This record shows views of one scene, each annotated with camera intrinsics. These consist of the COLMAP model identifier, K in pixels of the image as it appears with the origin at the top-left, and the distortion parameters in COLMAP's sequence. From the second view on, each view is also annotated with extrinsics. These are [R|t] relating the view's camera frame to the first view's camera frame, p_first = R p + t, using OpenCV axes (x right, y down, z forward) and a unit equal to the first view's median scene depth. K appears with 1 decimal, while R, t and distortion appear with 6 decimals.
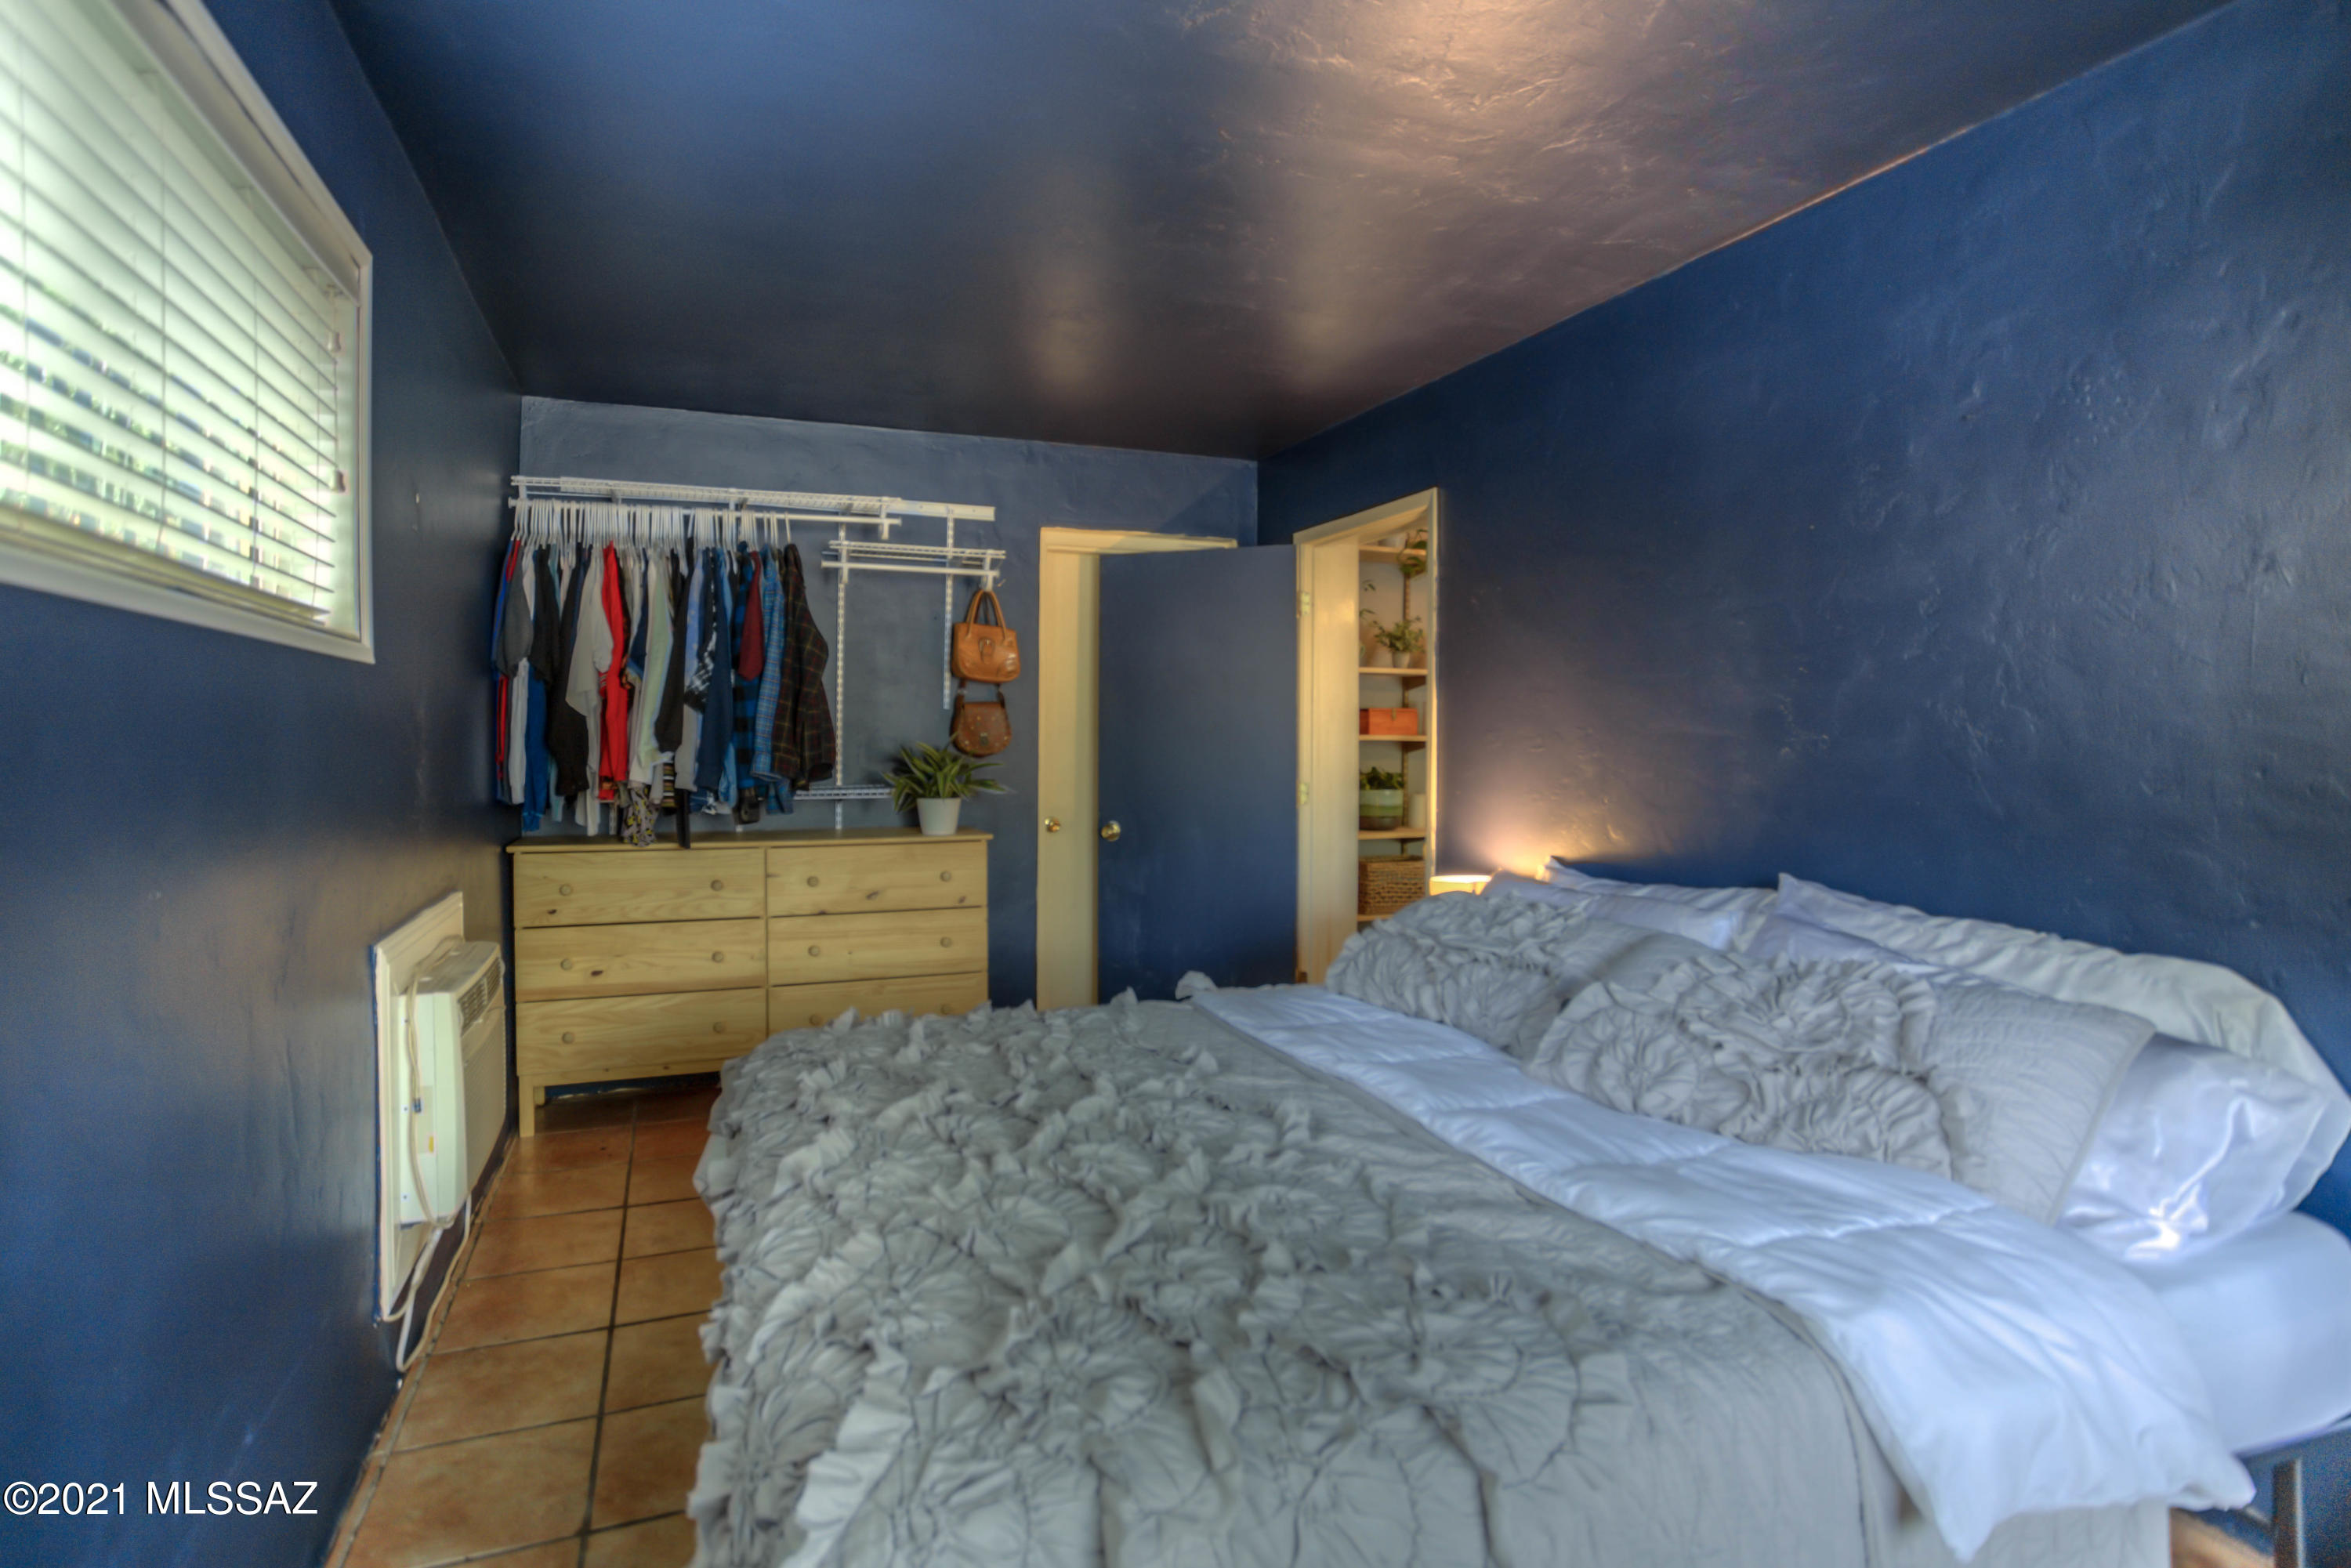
lens RADIAL K [[1161.3, 0, 1192.0], [0, 1161.3, 760.4], [0, 0, 1]] dist [-0.057726, 0.029176]
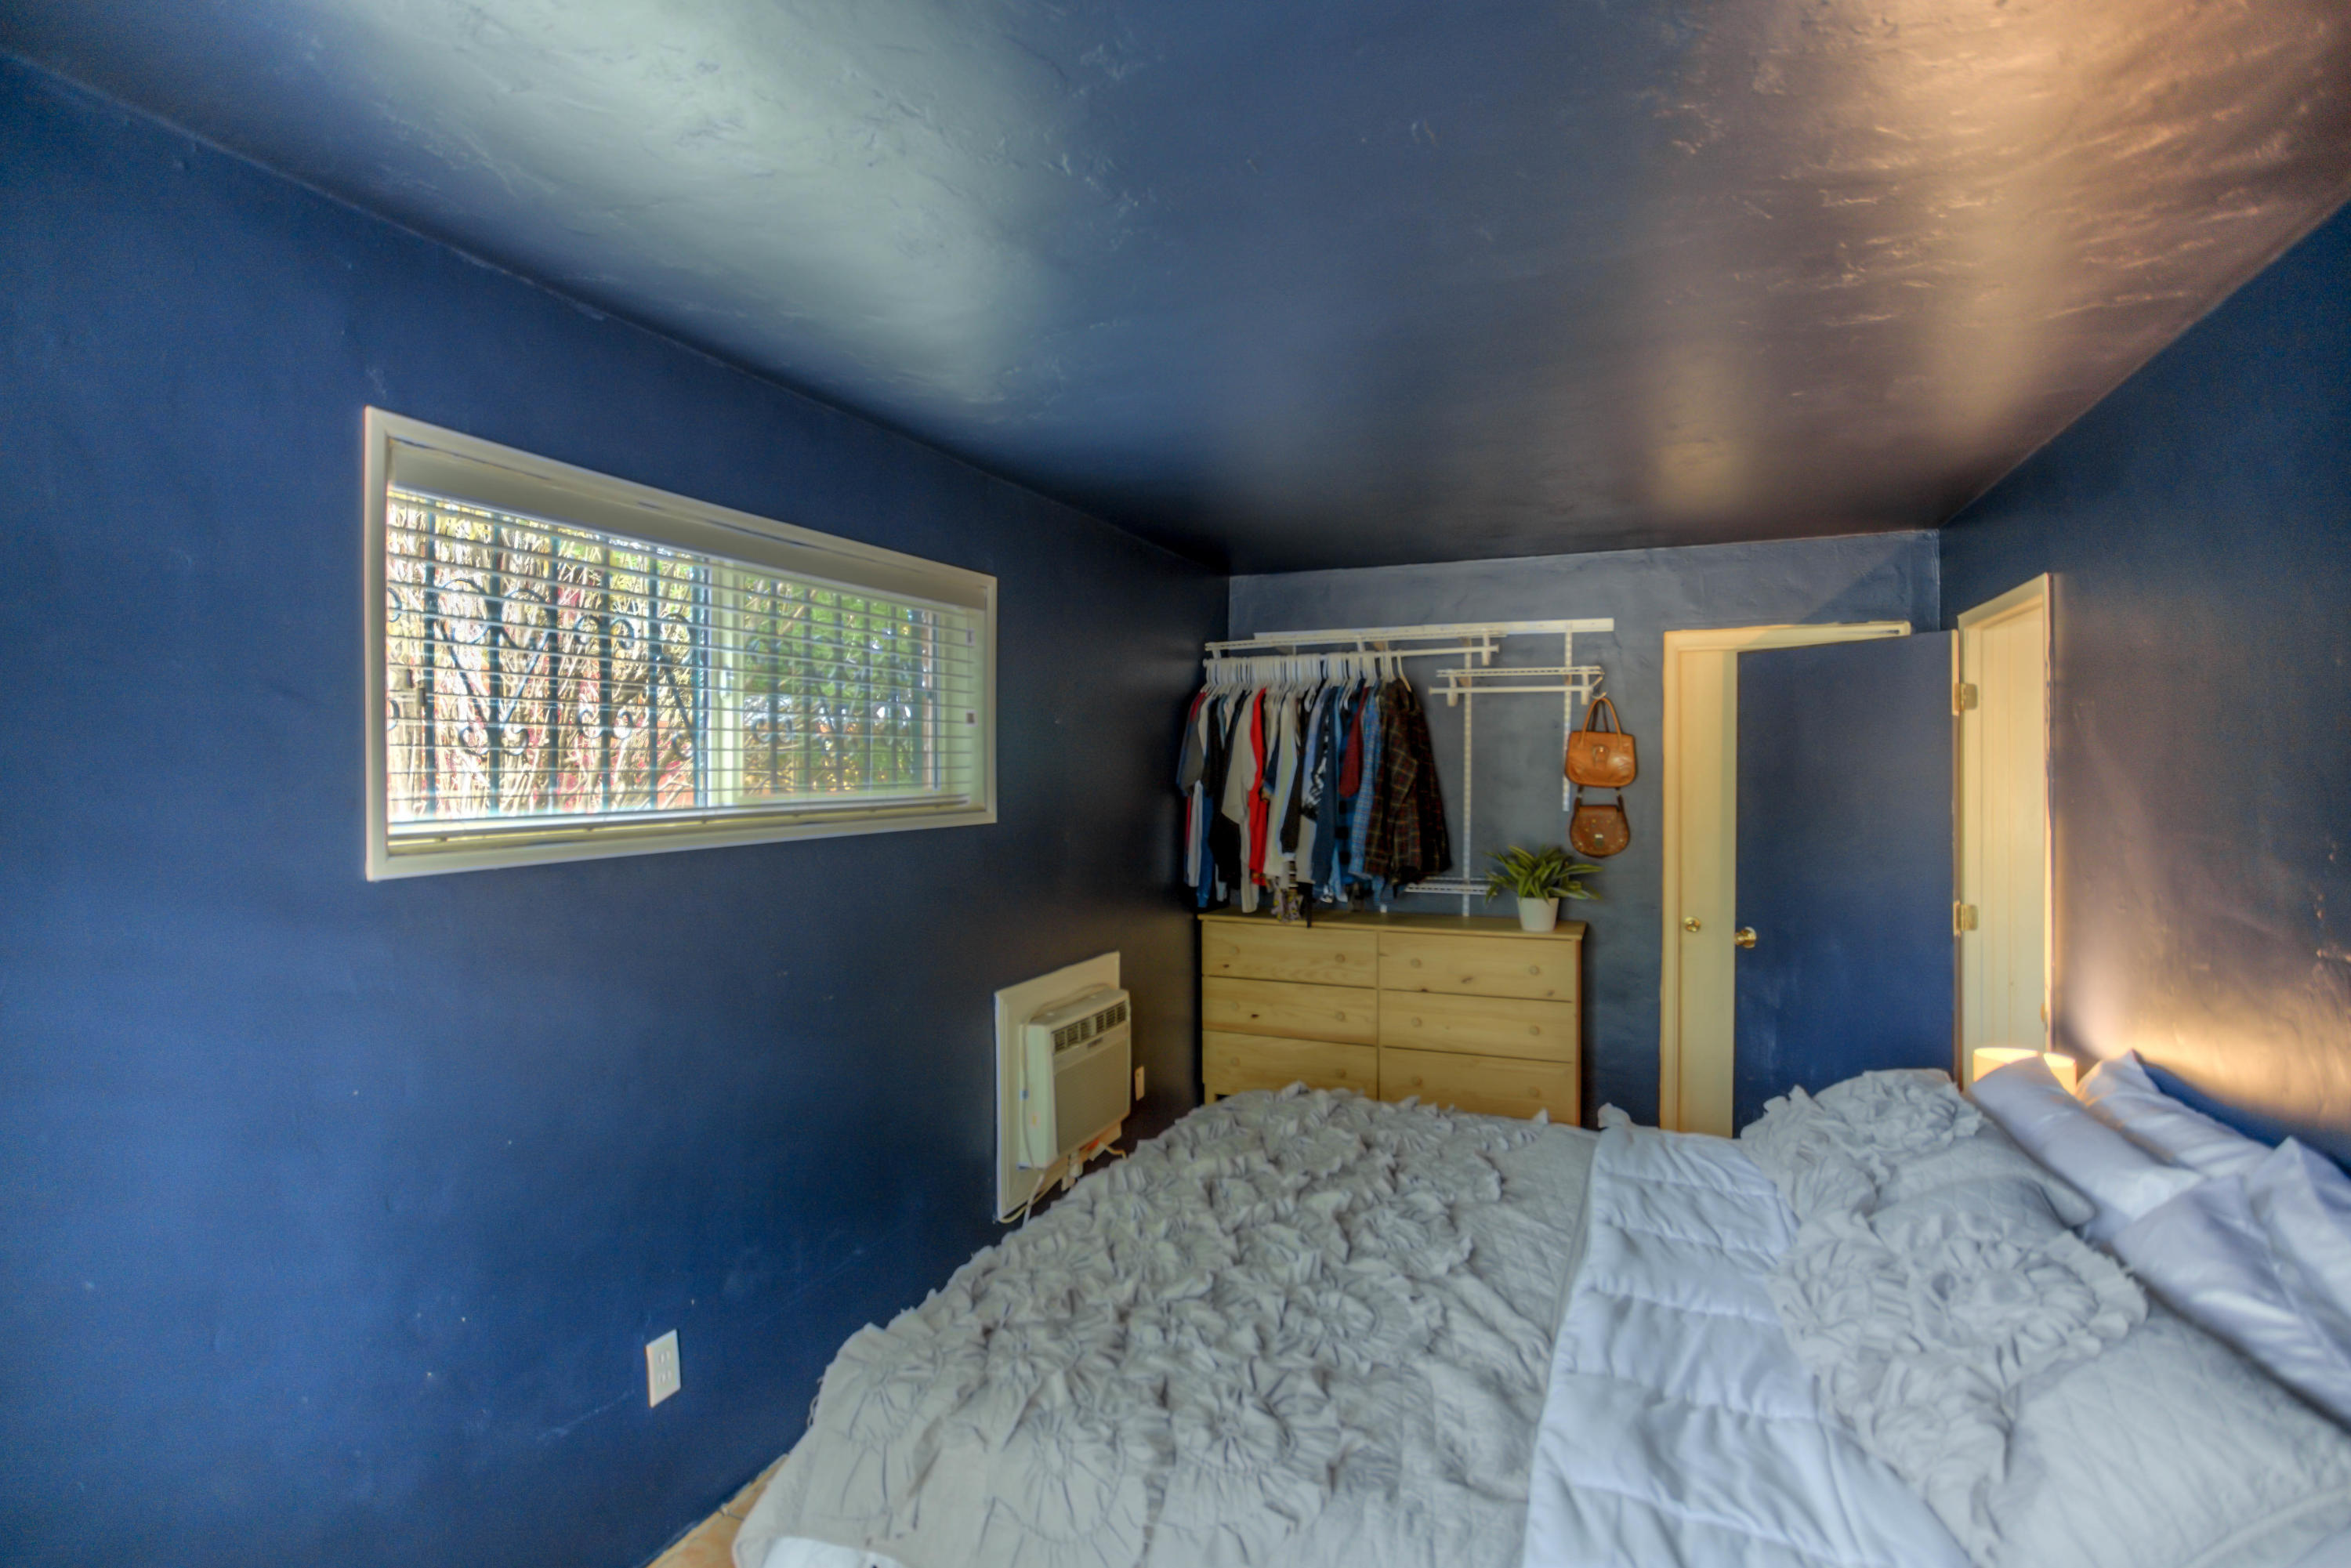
lens RADIAL K [[1161.3, 0, 1192.0], [0, 1161.3, 760.4], [0, 0, 1]] dist [-0.057726, 0.029176]
pose [[0.717588, -0.002535, -0.696464, 0.342770], [-0.017698, 0.999604, -0.021874, -0.074316], [0.696243, 0.028023, 0.717259, -0.009454]]
